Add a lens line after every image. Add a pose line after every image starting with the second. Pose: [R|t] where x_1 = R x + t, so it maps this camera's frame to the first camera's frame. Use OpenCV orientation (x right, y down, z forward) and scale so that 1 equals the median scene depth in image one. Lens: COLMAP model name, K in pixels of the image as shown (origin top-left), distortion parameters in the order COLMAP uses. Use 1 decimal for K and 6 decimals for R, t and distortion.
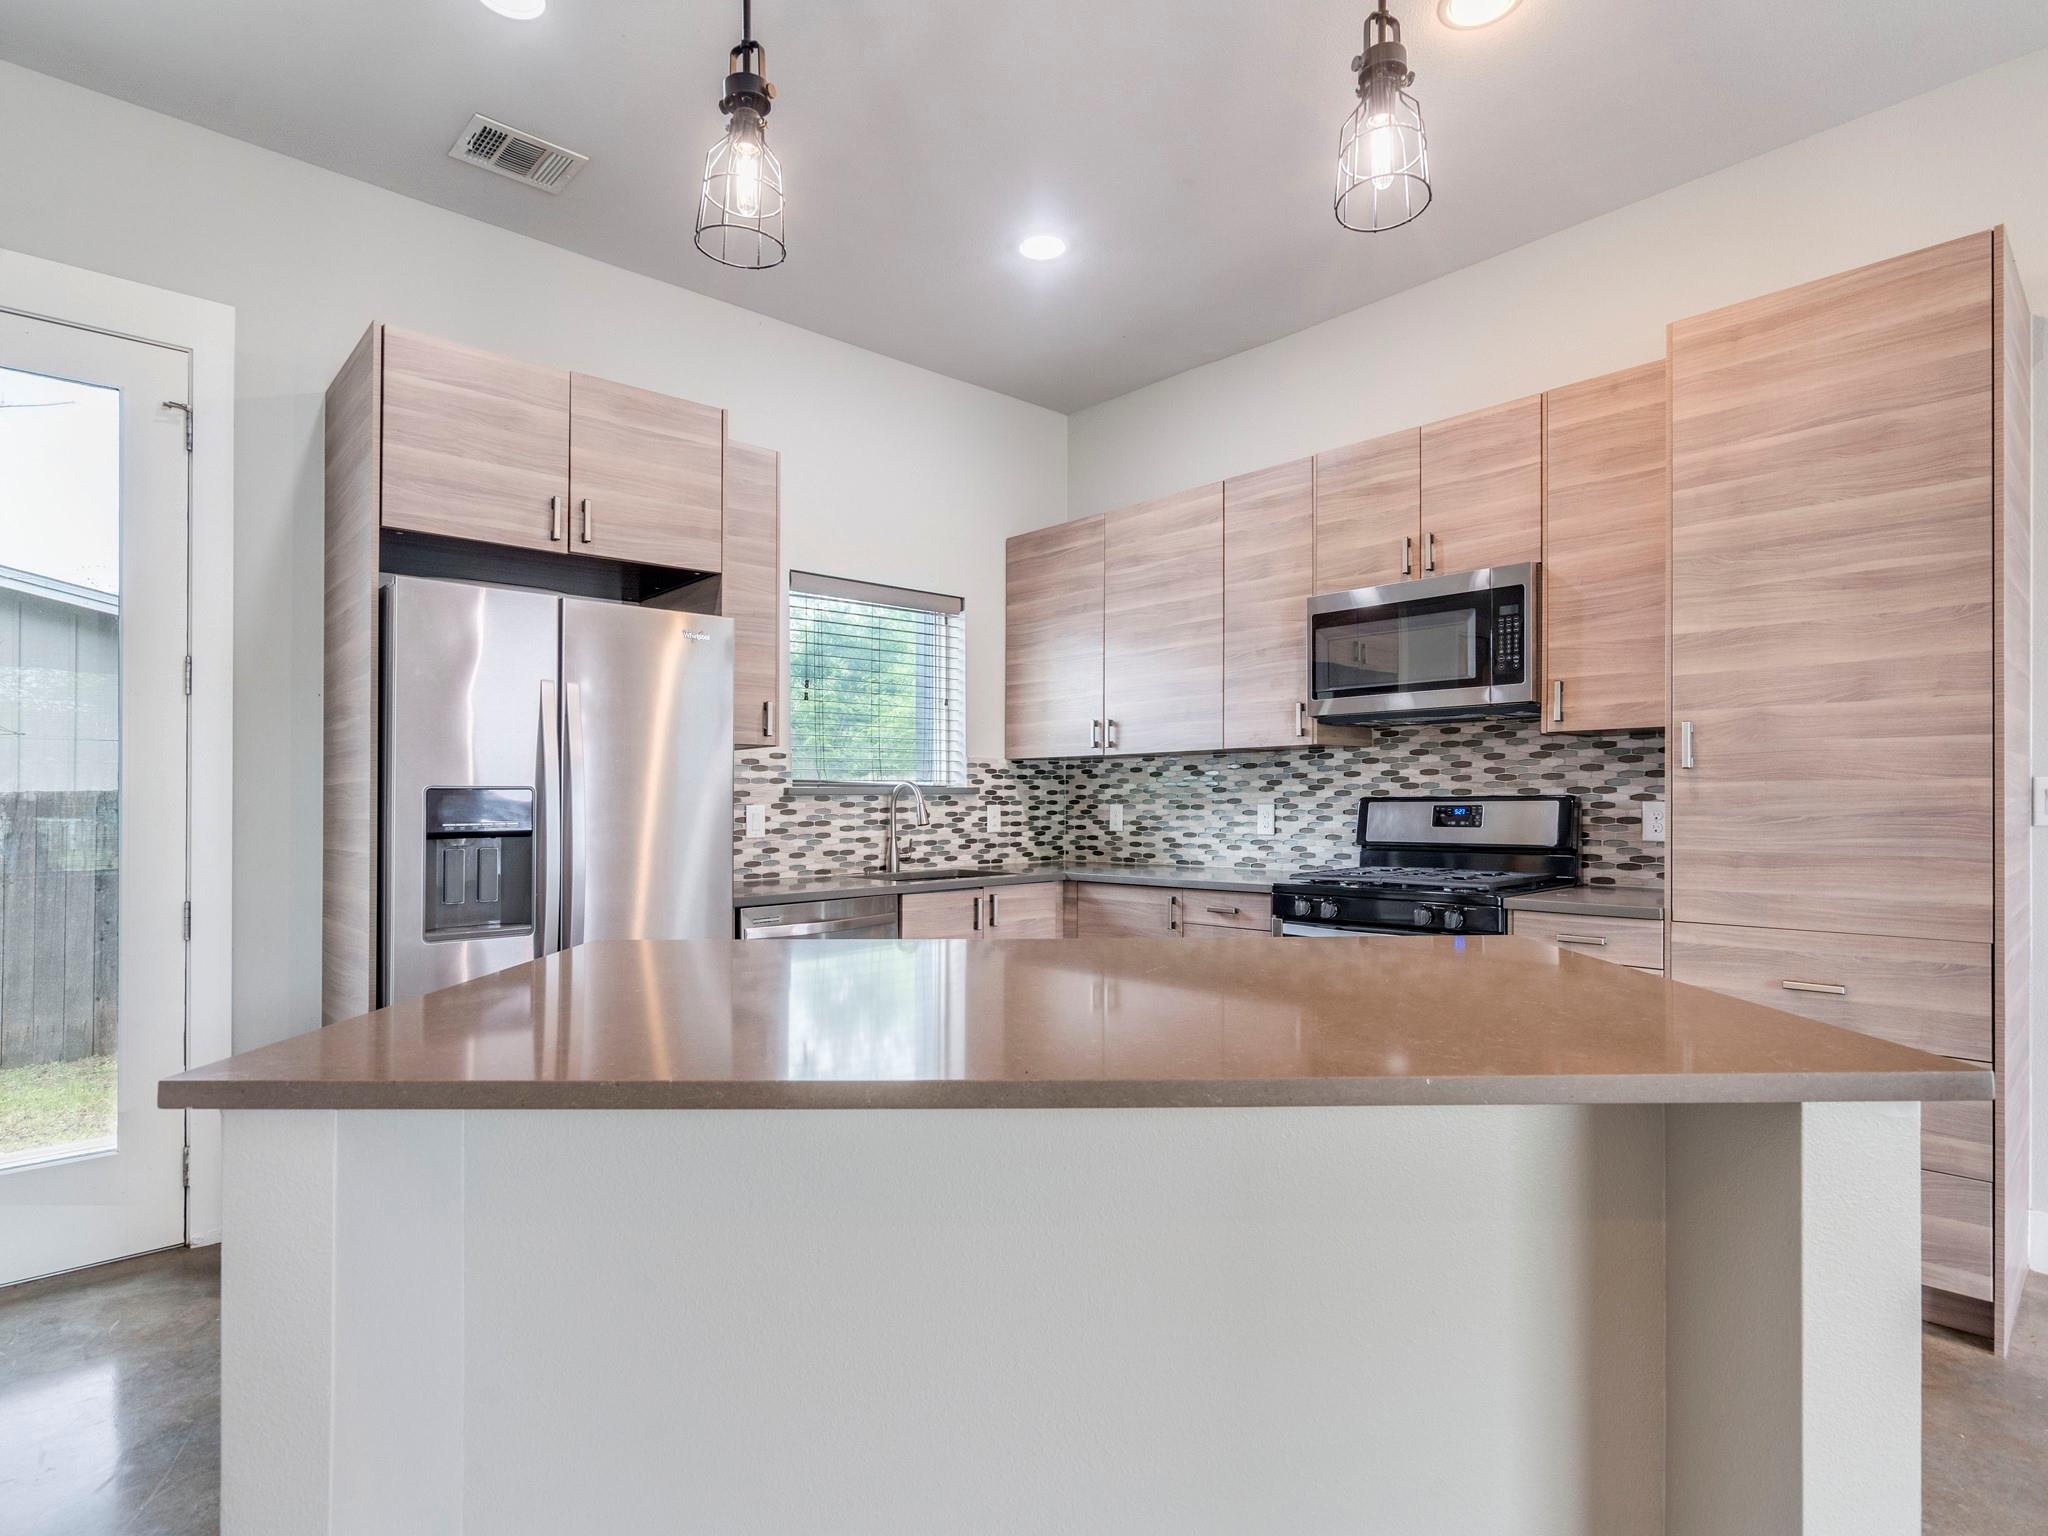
lens RADIAL K [[1062.8, 0, 1021.0], [0, 1062.8, 806.8], [0, 0, 1]] dist [-0.006387, 0.002278]
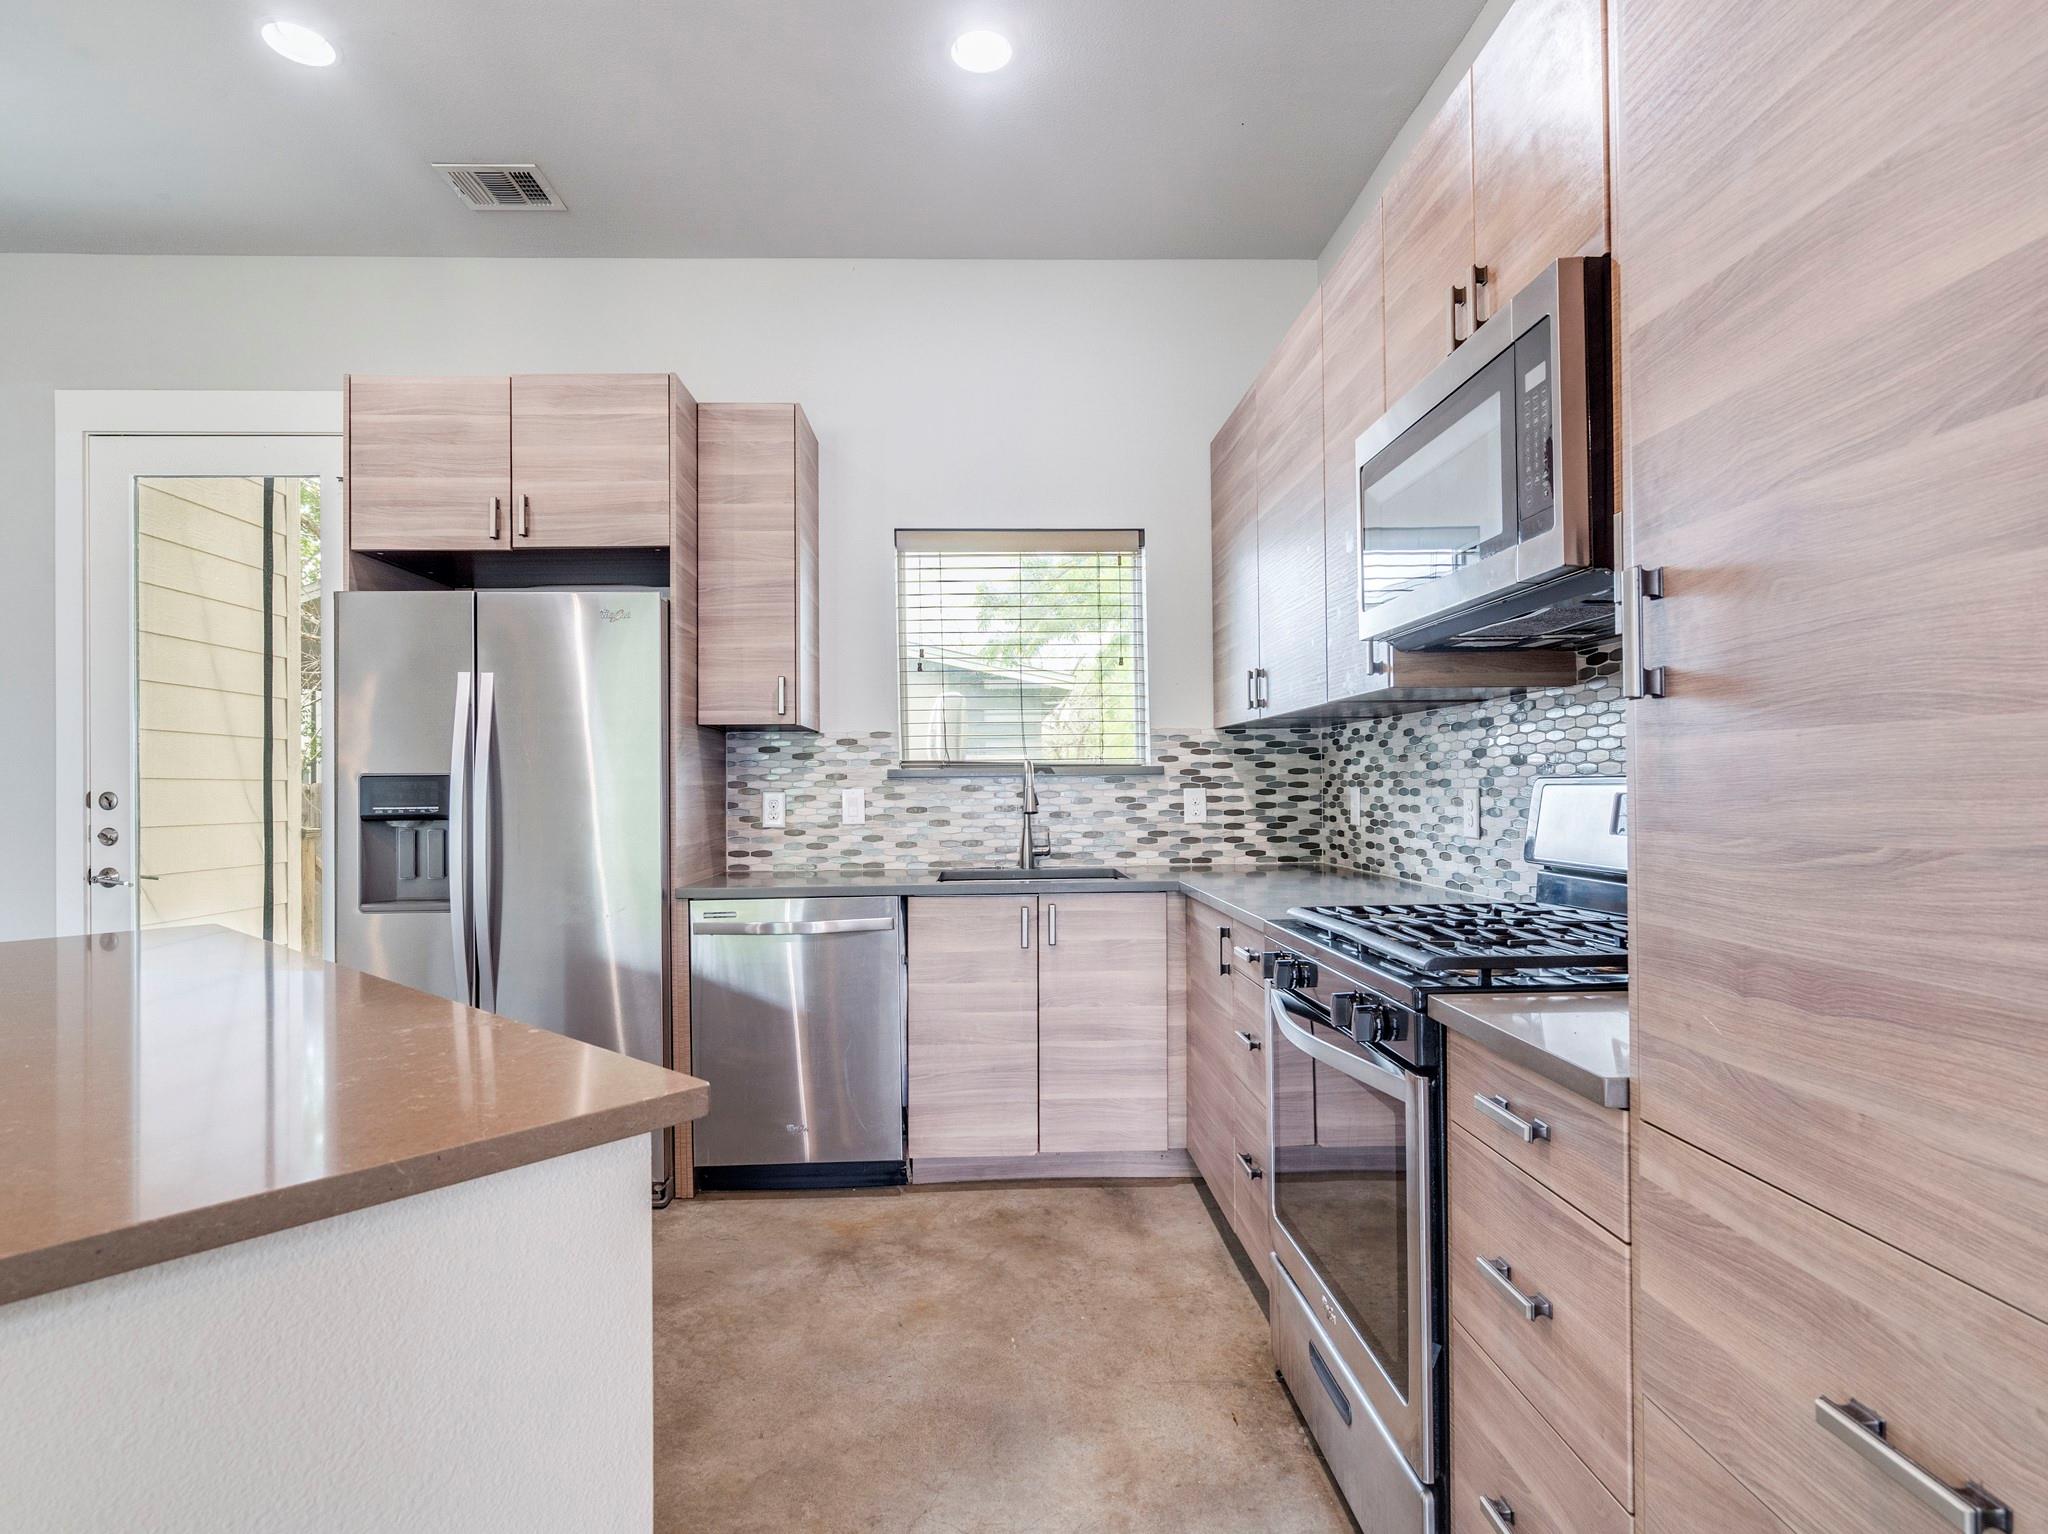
lens RADIAL K [[1062.8, 0, 1014.9], [0, 1062.8, 779.7], [0, 0, 1]] dist [-0.006387, 0.002278]
pose [[0.758719, -0.003408, -0.651409, 0.453619], [0.000348, 0.999988, -0.004826, -0.004794], [0.651418, 0.003435, 0.758711, 0.383012]]
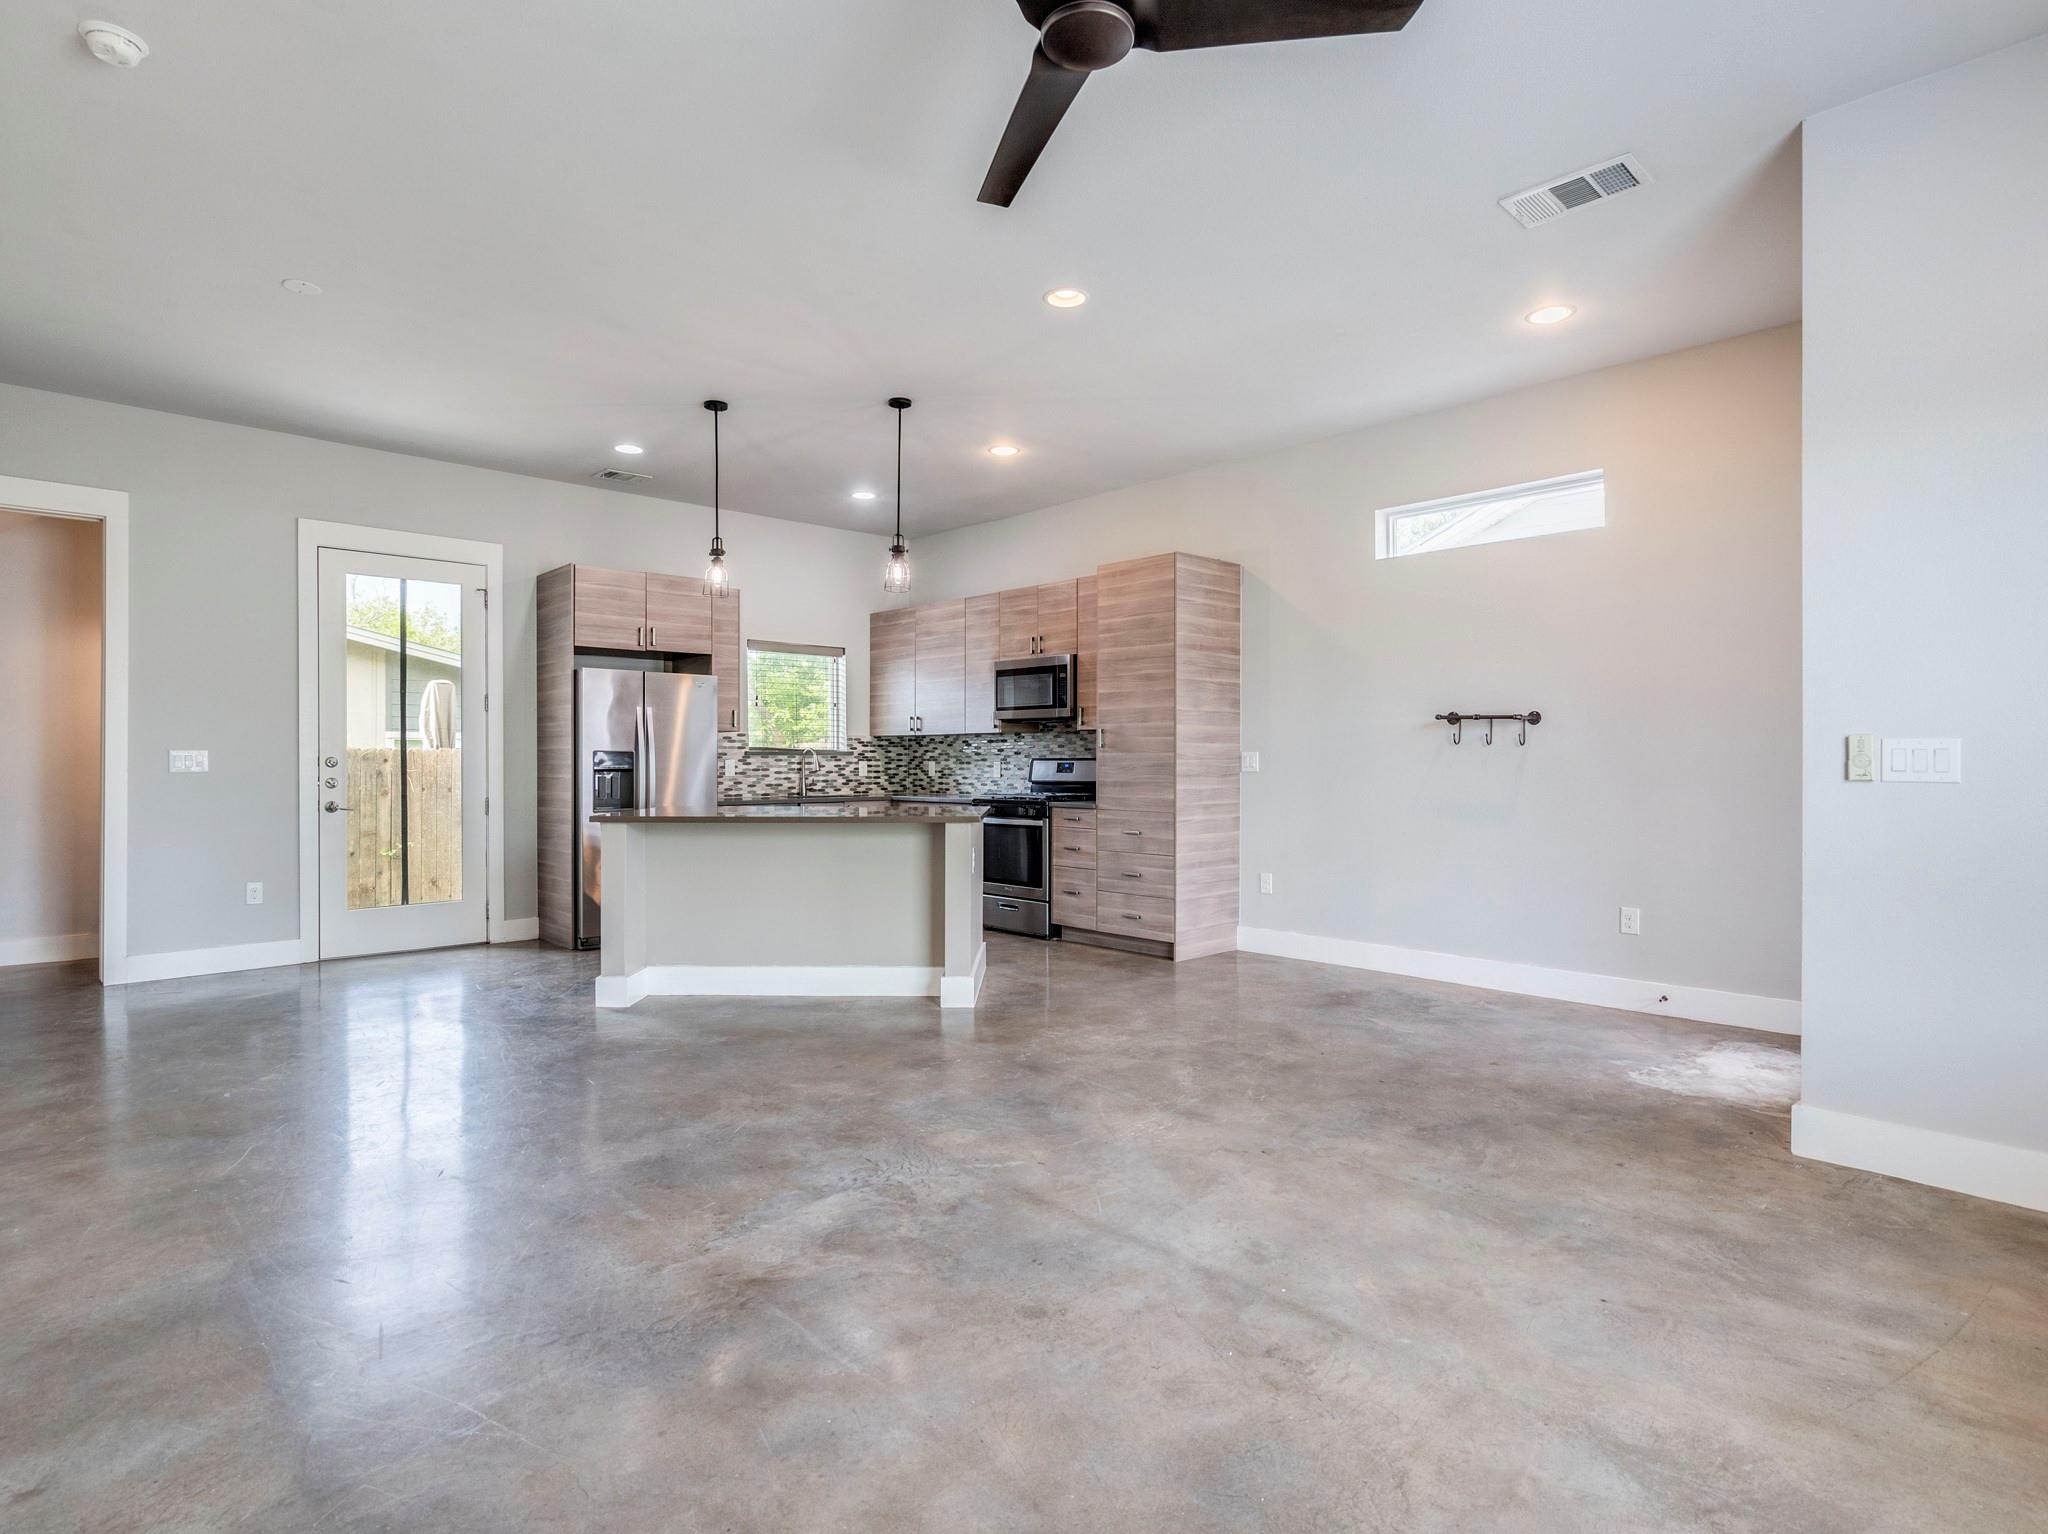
lens RADIAL K [[1062.8, 0, 1015.2], [0, 1062.8, 805.7], [0, 0, 1]] dist [-0.006387, 0.002278]
pose [[0.999967, 0.008155, -0.000521, 0.279580], [-0.008130, 0.999286, 0.036902, 0.006216], [0.000822, -0.036897, 0.999319, -0.966568]]
